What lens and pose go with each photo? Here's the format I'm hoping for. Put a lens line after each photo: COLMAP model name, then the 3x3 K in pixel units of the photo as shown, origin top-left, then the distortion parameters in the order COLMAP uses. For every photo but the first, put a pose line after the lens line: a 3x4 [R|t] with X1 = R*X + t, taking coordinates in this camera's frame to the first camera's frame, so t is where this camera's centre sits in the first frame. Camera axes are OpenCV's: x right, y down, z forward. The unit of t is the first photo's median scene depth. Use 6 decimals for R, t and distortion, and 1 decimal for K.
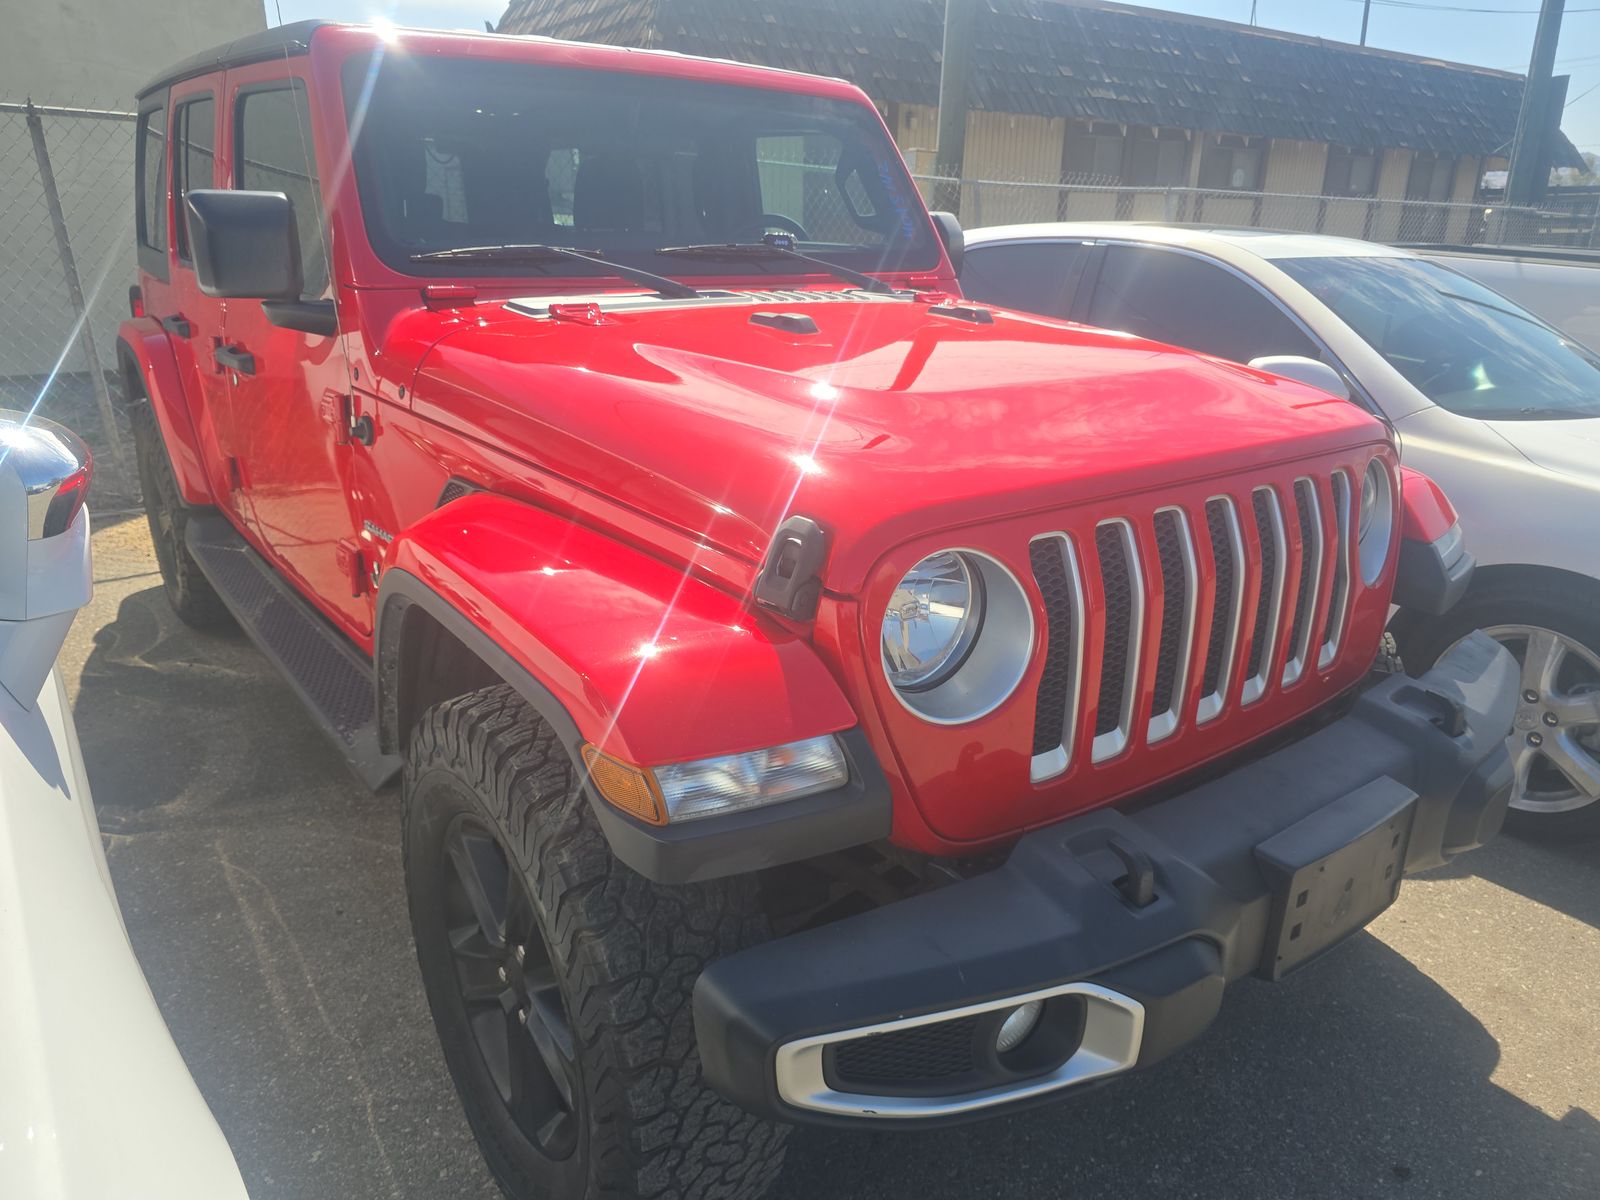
lens RADIAL K [[1057.0, 0, 800.0], [0, 1057.0, 600.0], [0, 0, 1]] dist [0.010220, 0.001808]
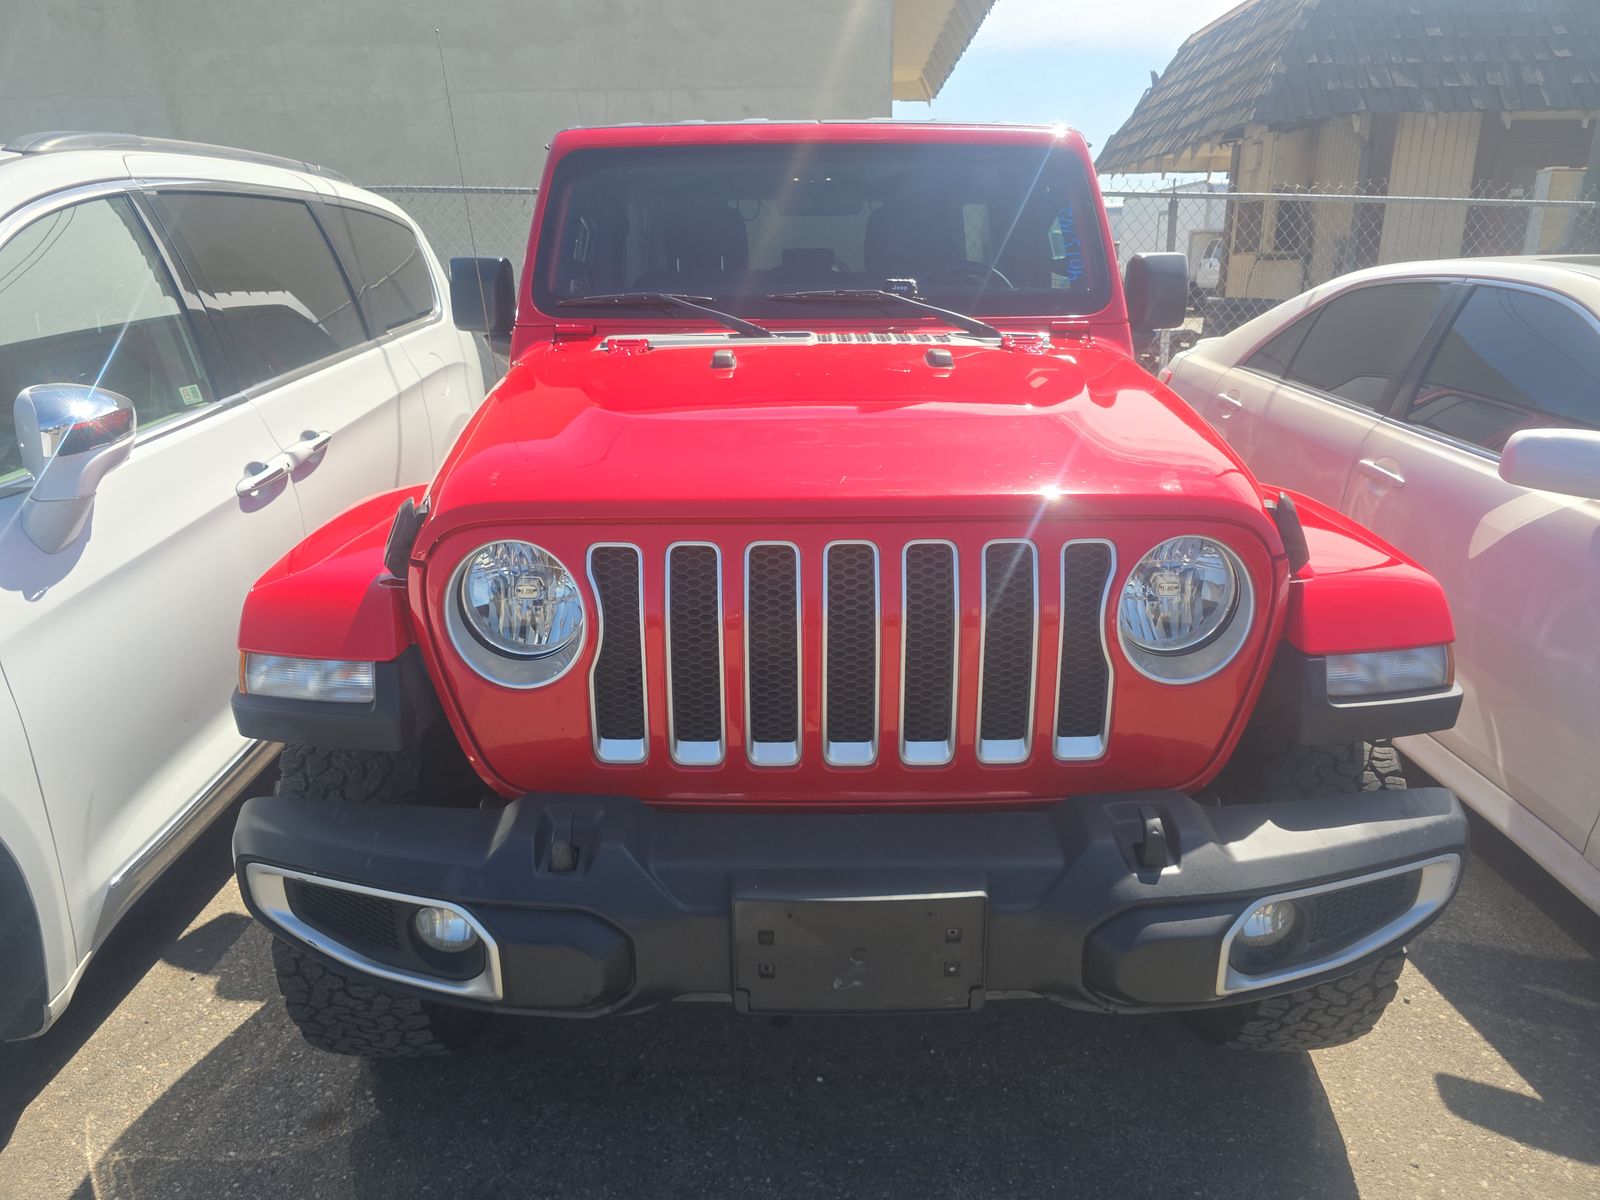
lens RADIAL K [[1074.8, 0, 800.0], [0, 1074.8, 600.0], [0, 0, 1]] dist [-0.005963, -0.004982]
pose [[0.810104, 0.151749, -0.566307, 0.564151], [-0.174519, 0.984552, 0.014172, -0.028550], [0.559709, 0.087351, 0.824073, 0.088106]]
